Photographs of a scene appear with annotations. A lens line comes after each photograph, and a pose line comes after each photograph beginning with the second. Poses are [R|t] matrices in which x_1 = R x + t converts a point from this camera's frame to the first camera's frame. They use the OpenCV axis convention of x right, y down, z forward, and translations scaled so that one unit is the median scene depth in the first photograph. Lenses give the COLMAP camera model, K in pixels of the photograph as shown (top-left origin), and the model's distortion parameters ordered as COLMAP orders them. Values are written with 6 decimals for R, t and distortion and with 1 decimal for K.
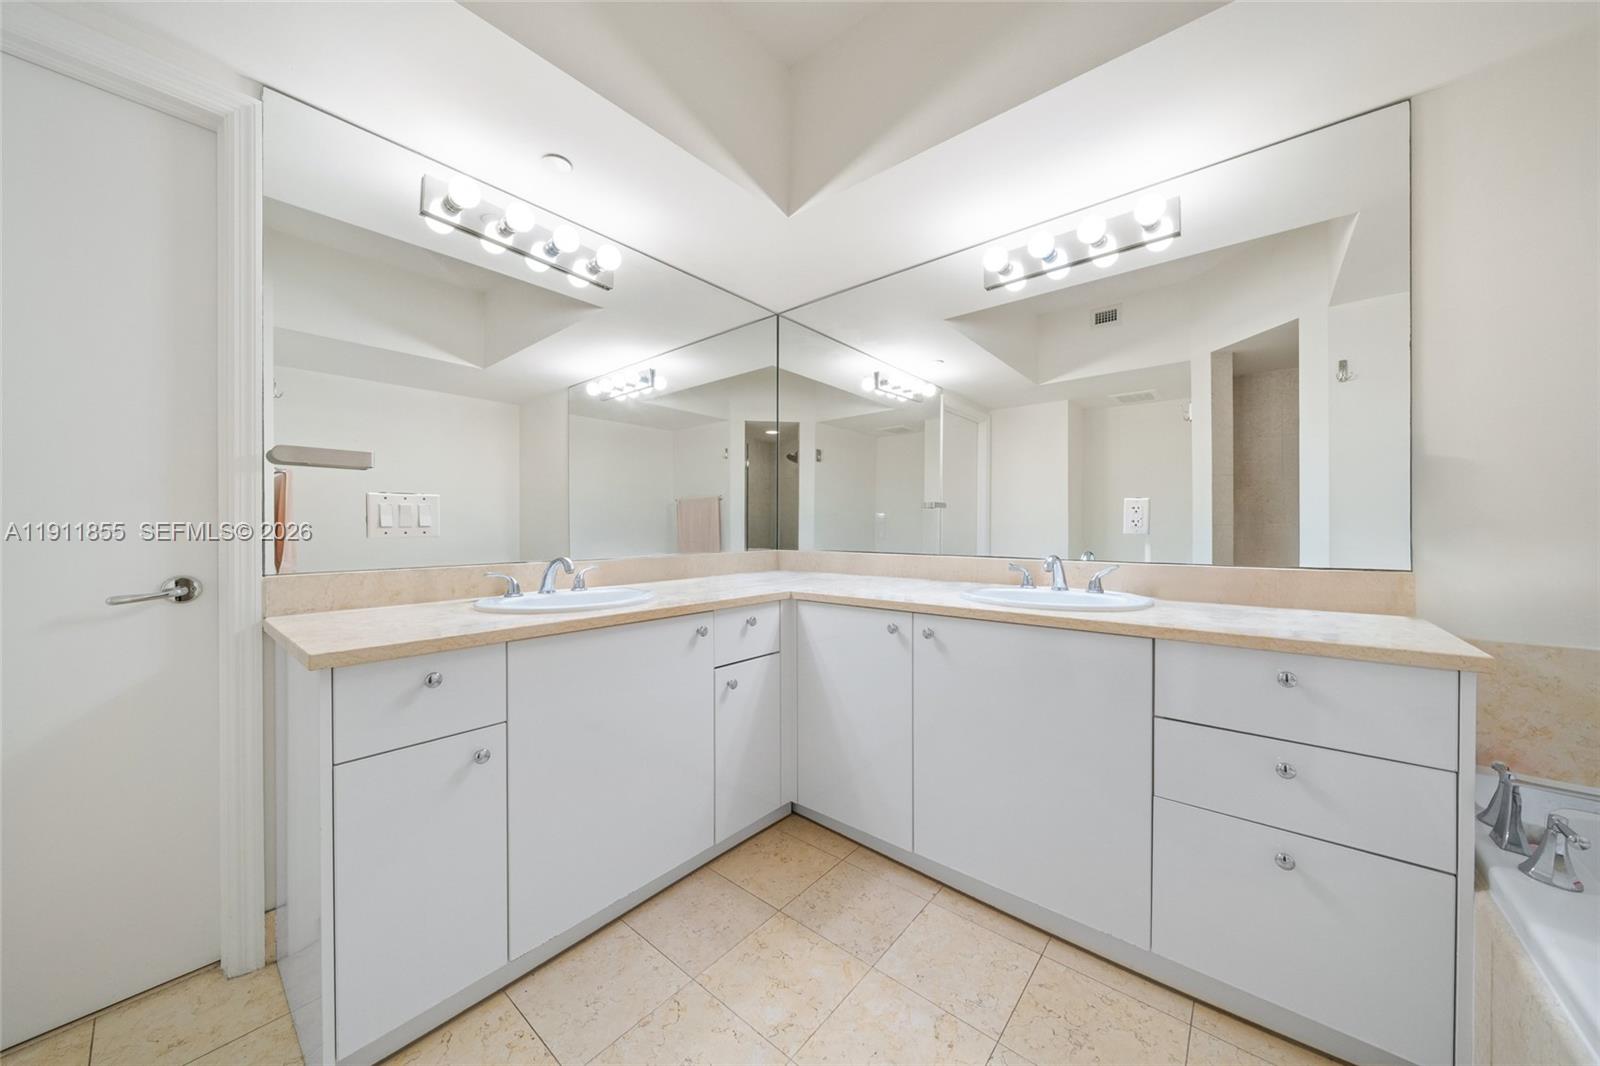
lens RADIAL K [[548.9, 0, 797.5], [0, 548.9, 528.4], [0, 0, 1]] dist [-0.002937, -0.000740]
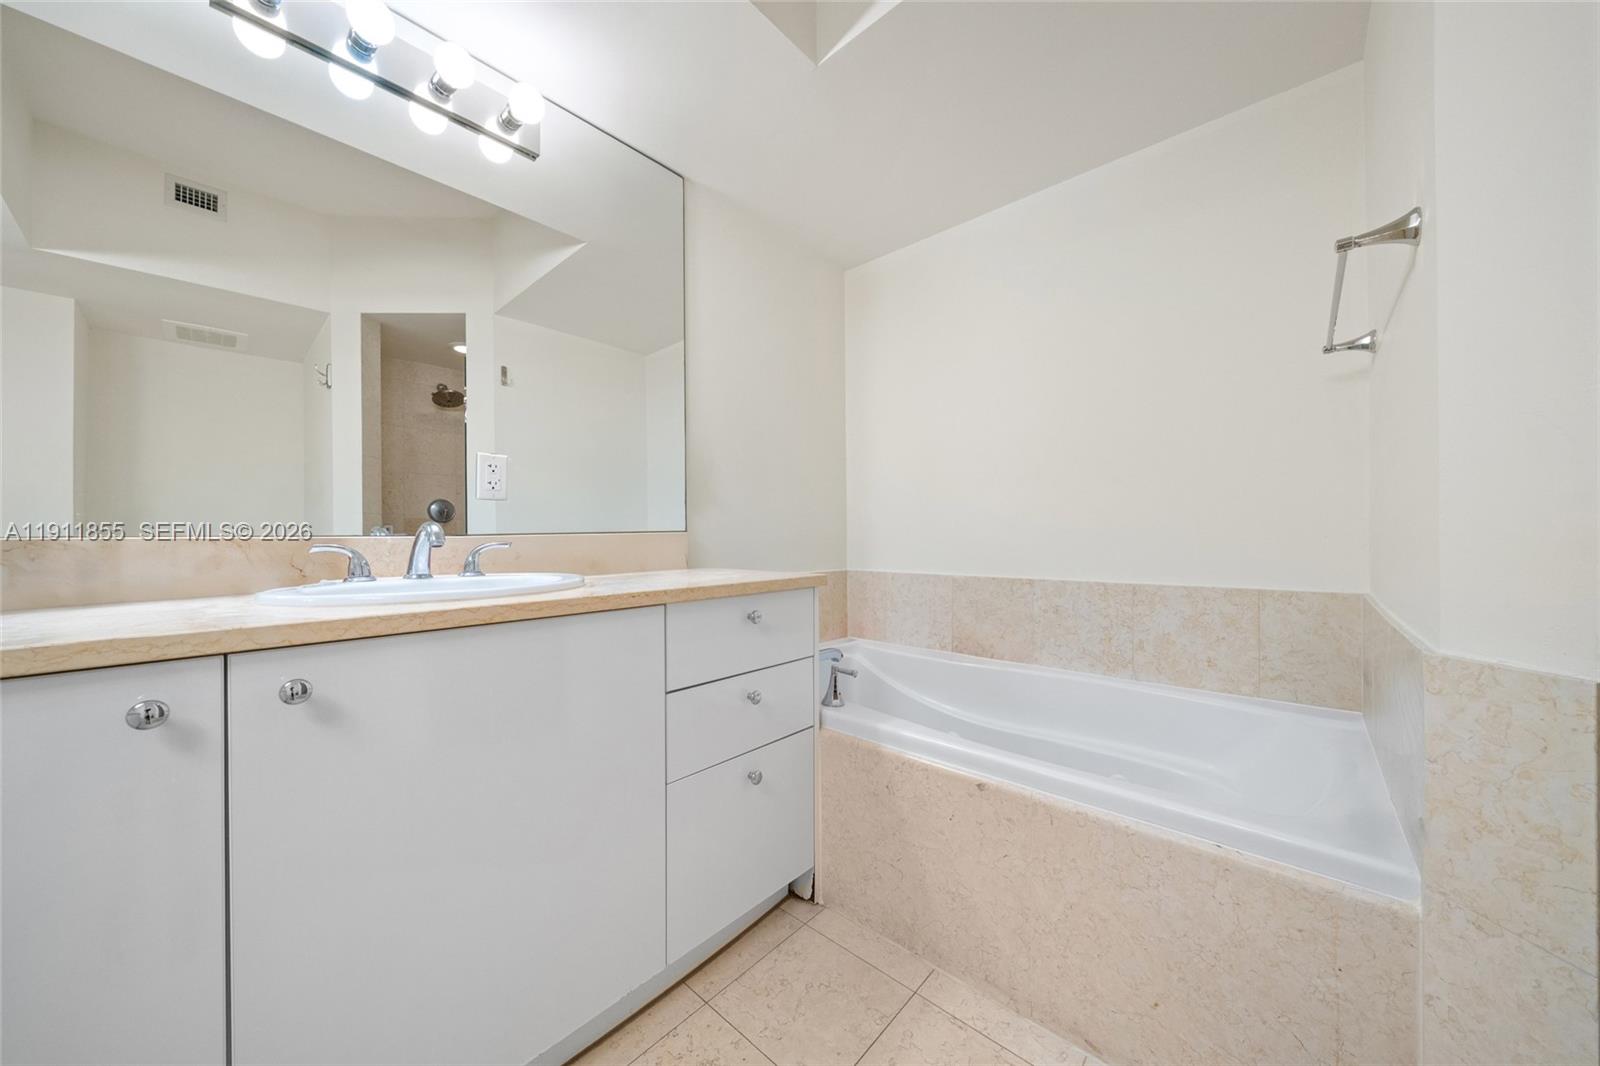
lens RADIAL K [[548.9, 0, 796.8], [0, 548.9, 534.6], [0, 0, 1]] dist [-0.002937, -0.000740]
pose [[0.037385, 0.002588, 0.999298, -0.148067], [0.007662, 0.999967, -0.002876, 0.064611], [-0.999272, 0.007764, 0.037364, 0.521148]]
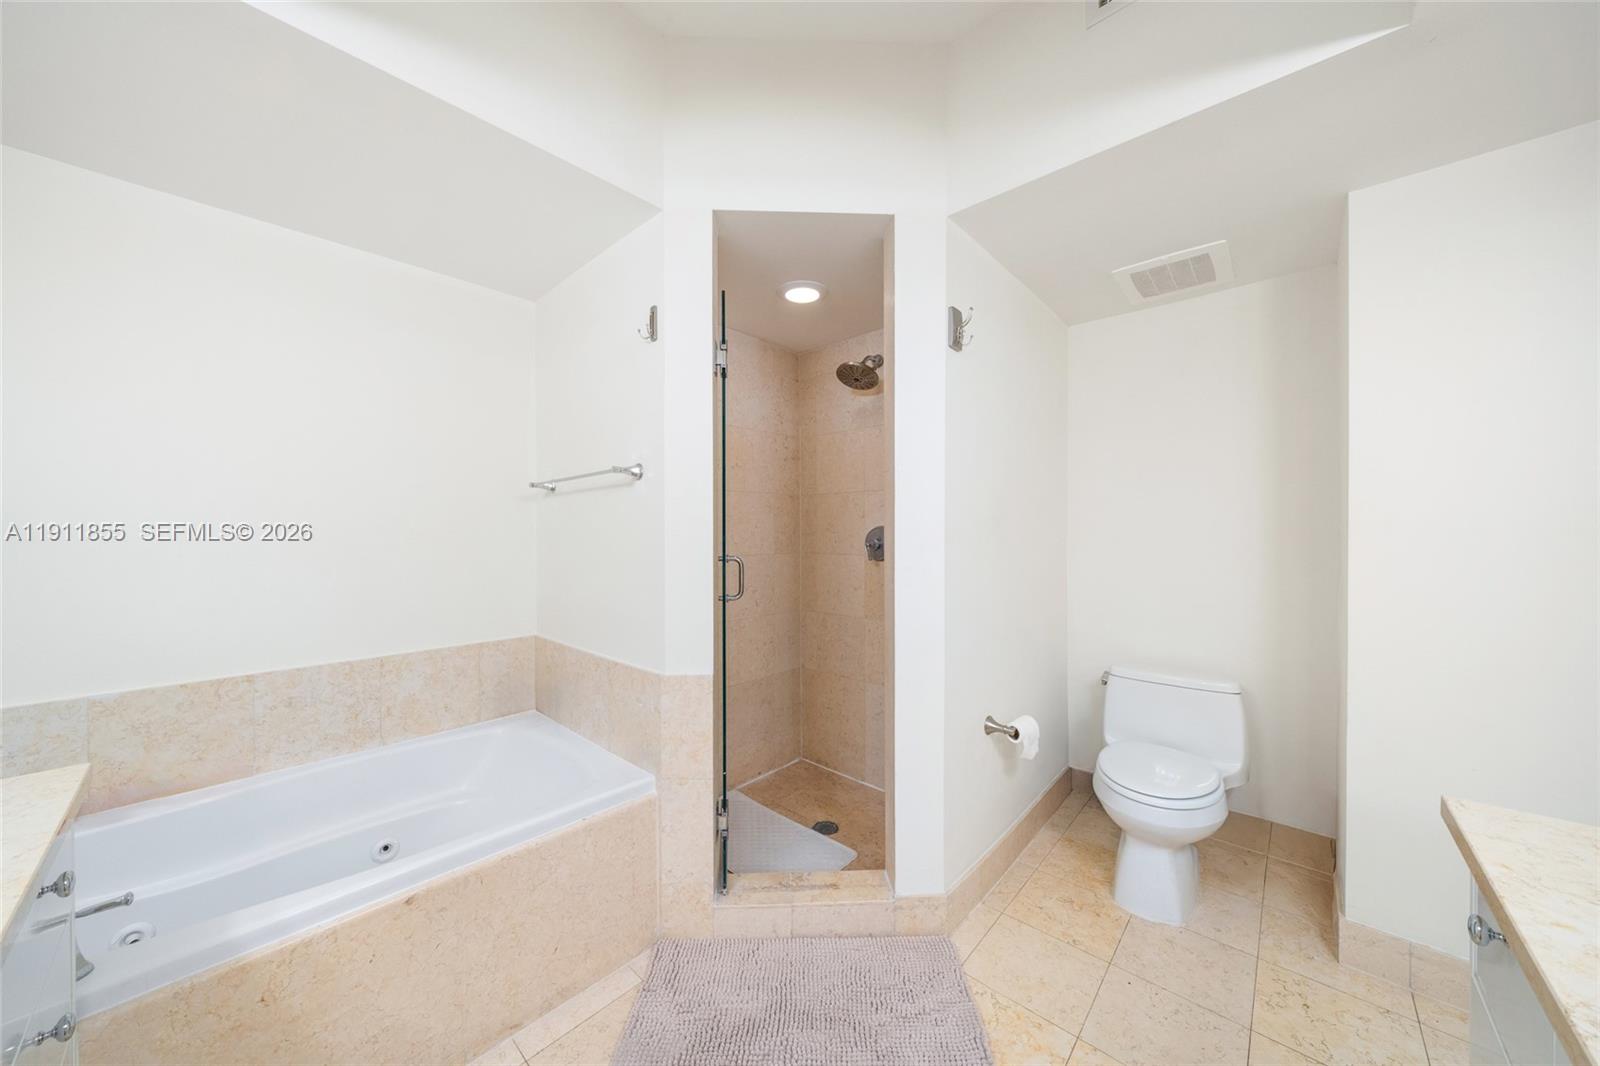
lens RADIAL K [[548.9, 0, 793.0], [0, 548.9, 533.9], [0, 0, 1]] dist [-0.002937, -0.000740]
pose [[-0.998906, 0.003349, 0.046637, 0.007909], [0.003746, 0.999957, 0.008427, -0.084590], [-0.046607, 0.008593, -0.998876, 0.959403]]
